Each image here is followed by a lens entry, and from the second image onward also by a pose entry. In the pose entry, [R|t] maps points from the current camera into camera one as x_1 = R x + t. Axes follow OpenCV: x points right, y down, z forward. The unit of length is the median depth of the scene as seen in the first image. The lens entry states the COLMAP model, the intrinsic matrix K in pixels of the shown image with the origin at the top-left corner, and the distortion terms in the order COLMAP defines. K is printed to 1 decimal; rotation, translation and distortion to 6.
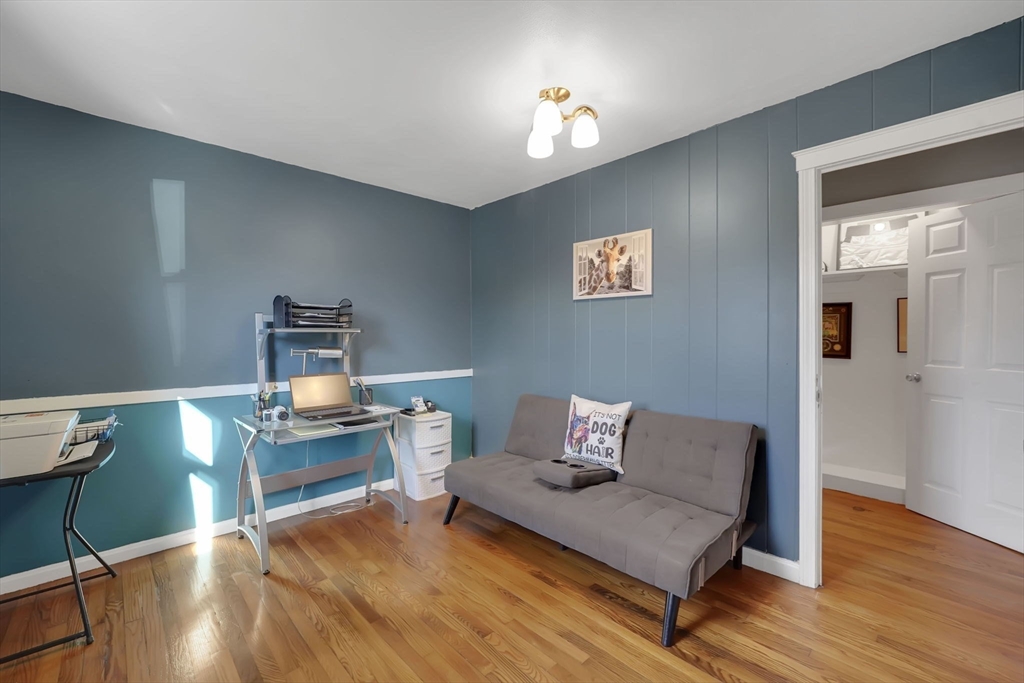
lens RADIAL K [[435.5, 0, 517.8], [0, 435.5, 329.5], [0, 0, 1]] dist [0.001044, 0.000290]
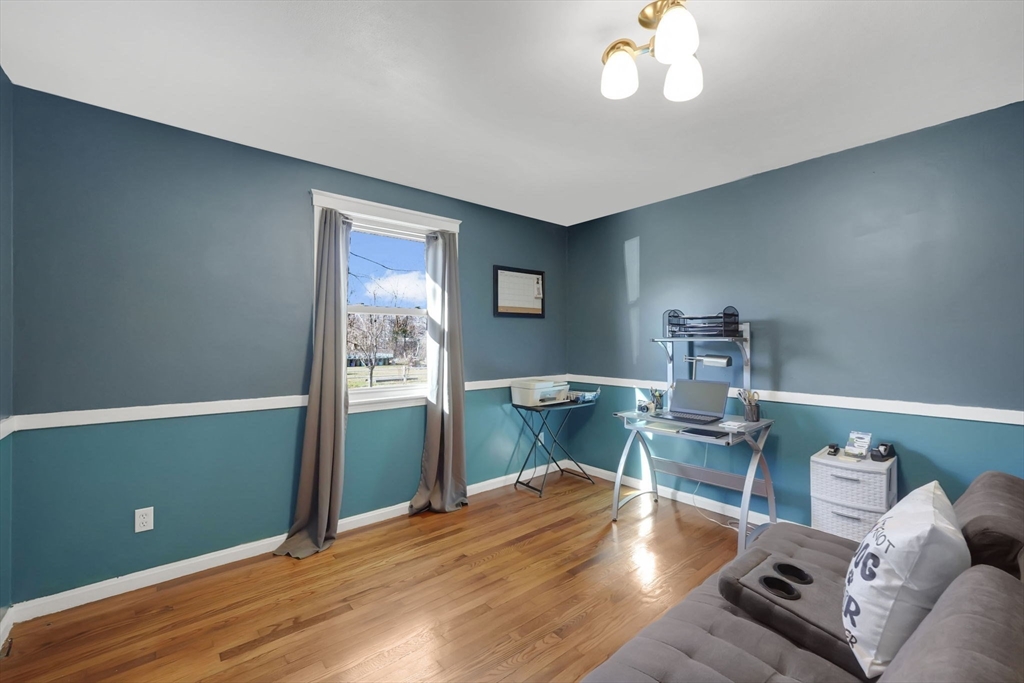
lens RADIAL K [[435.5, 0, 517.8], [0, 435.5, 329.5], [0, 0, 1]] dist [0.001044, 0.000290]
pose [[-0.059819, -0.023753, -0.997927, 0.702126], [0.013642, 0.999604, -0.024611, -0.001597], [0.998116, -0.015086, -0.059471, 0.694396]]
